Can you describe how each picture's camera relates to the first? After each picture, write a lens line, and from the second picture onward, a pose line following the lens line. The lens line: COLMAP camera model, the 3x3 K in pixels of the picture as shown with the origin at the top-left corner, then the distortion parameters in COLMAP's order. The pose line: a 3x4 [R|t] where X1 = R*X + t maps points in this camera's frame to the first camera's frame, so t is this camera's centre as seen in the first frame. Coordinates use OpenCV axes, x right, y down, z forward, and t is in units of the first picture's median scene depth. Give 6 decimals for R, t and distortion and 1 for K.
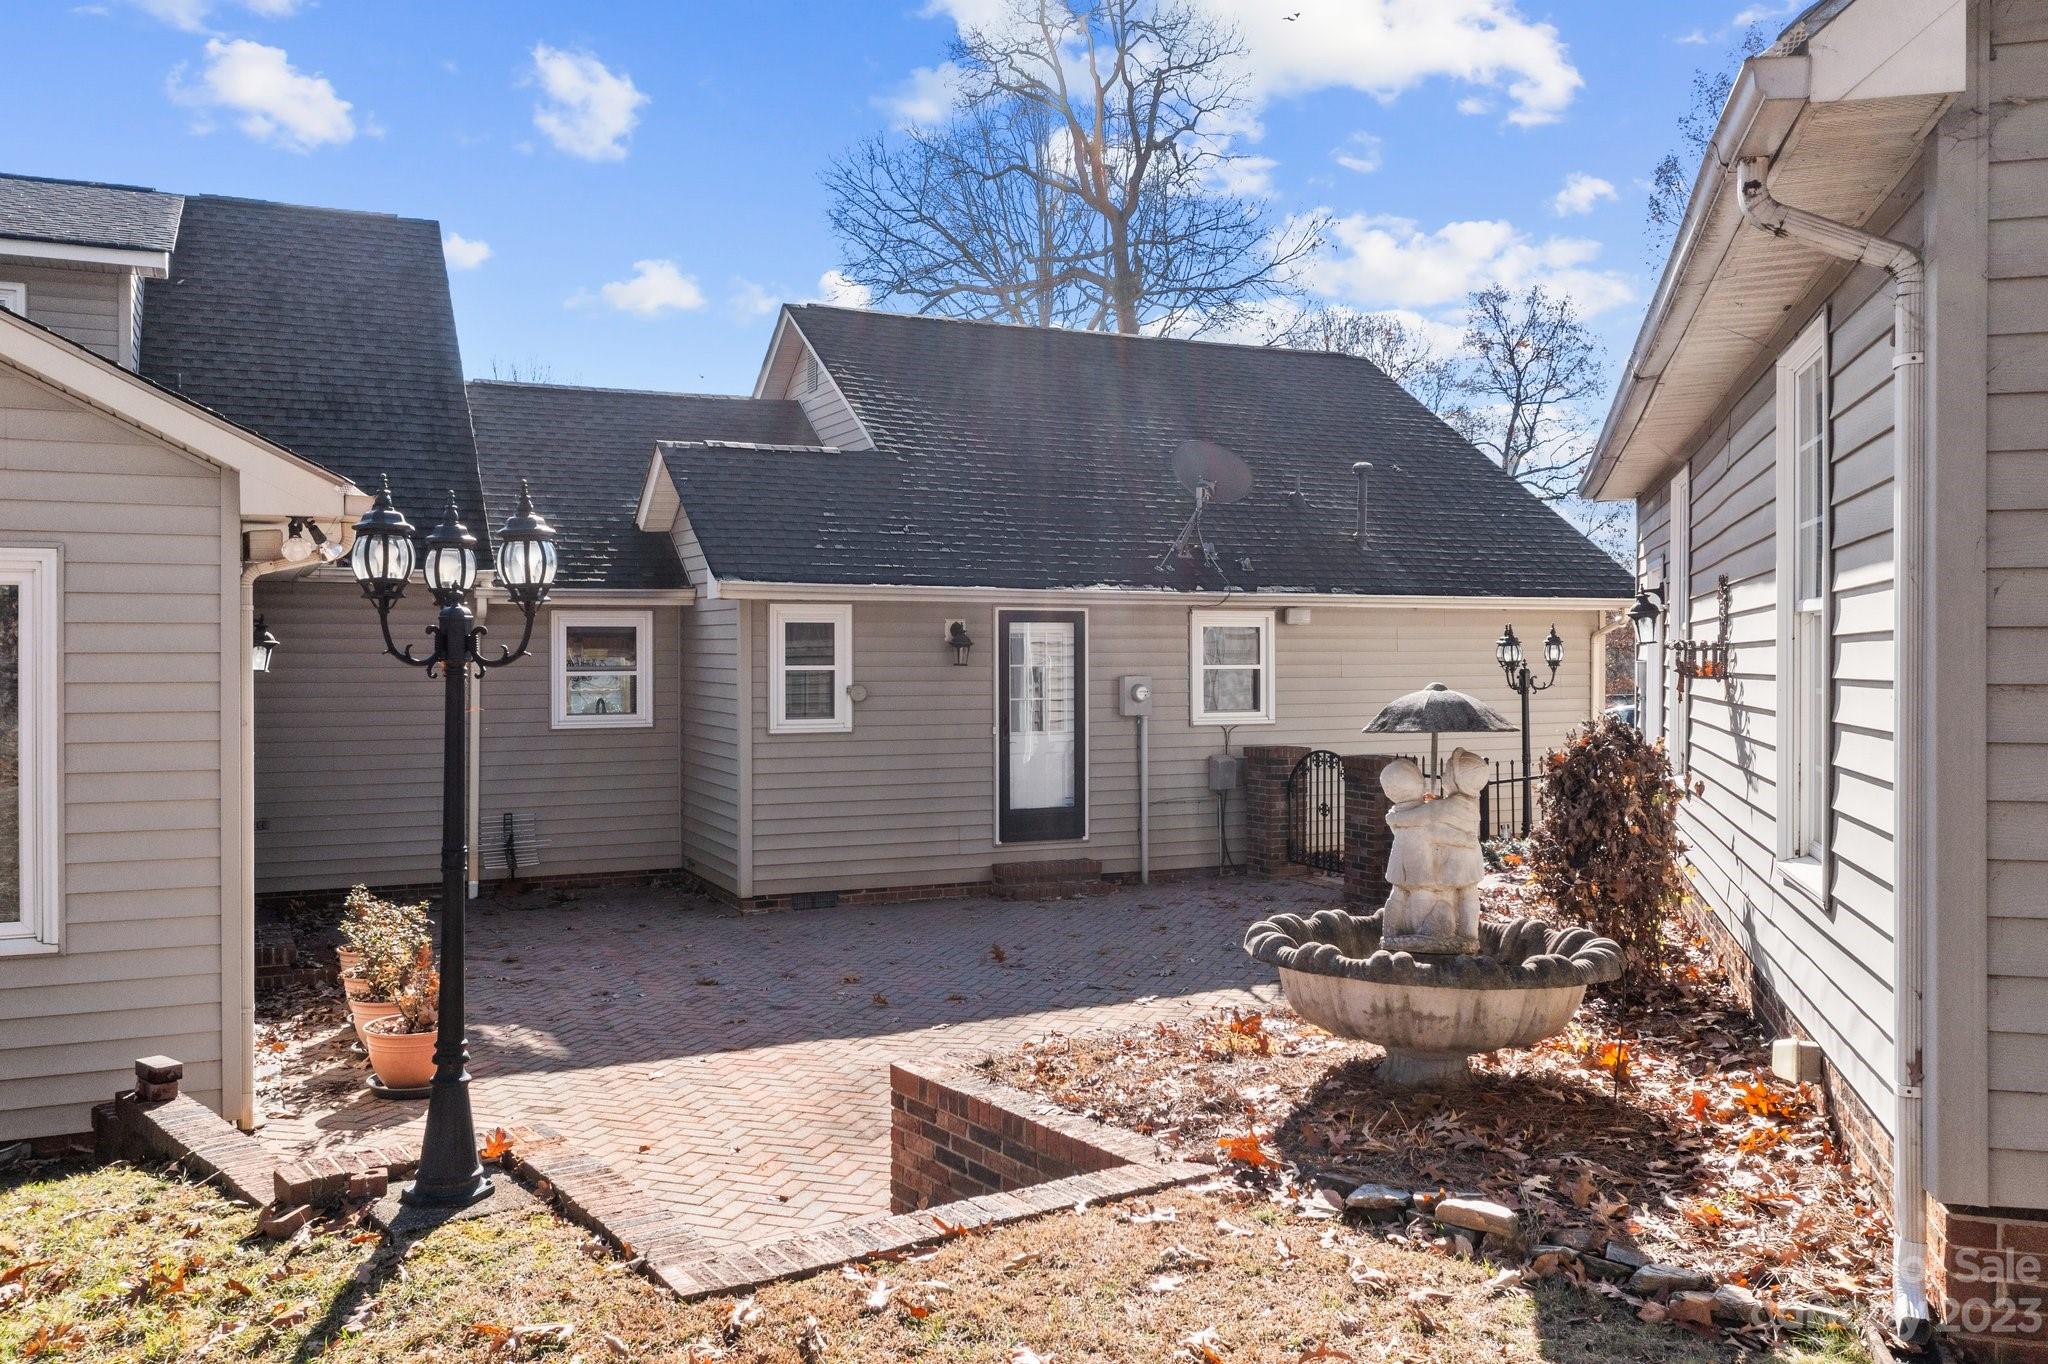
lens RADIAL K [[1647.8, 0, 1024.0], [0, 1647.8, 682.0], [0, 0, 1]] dist [0.000324, 0.005541]
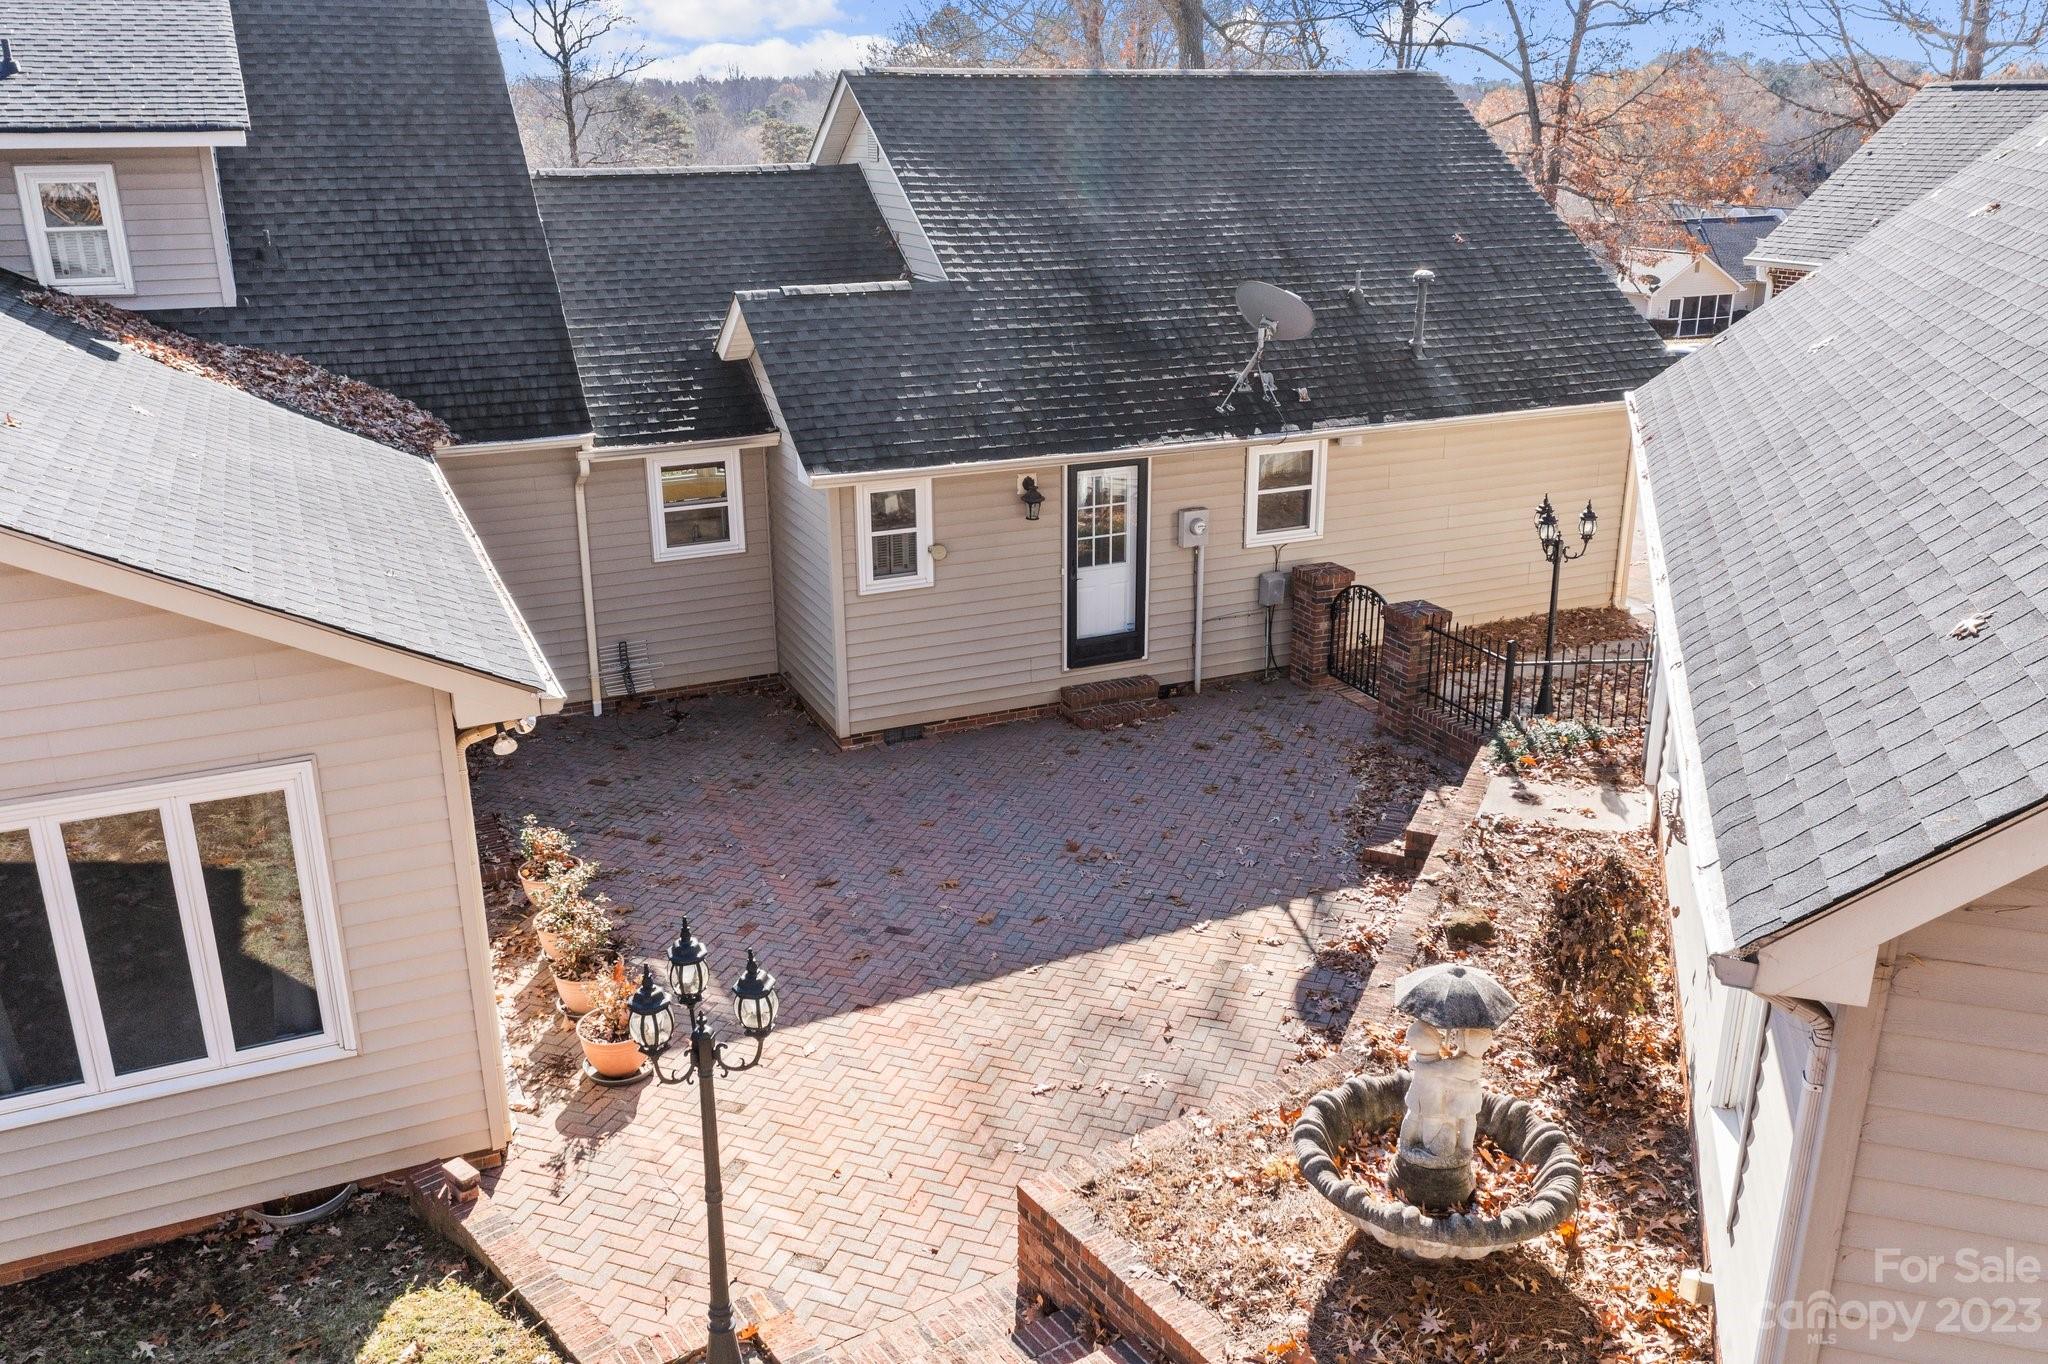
lens RADIAL K [[1647.8, 0, 1024.0], [0, 1647.8, 682.0], [0, 0, 1]] dist [0.000324, 0.005541]
pose [[0.999813, 0.002599, -0.019184, -0.022198], [0.003726, 0.946588, 0.322424, -0.246600], [0.018997, -0.322435, 0.946401, -0.048860]]
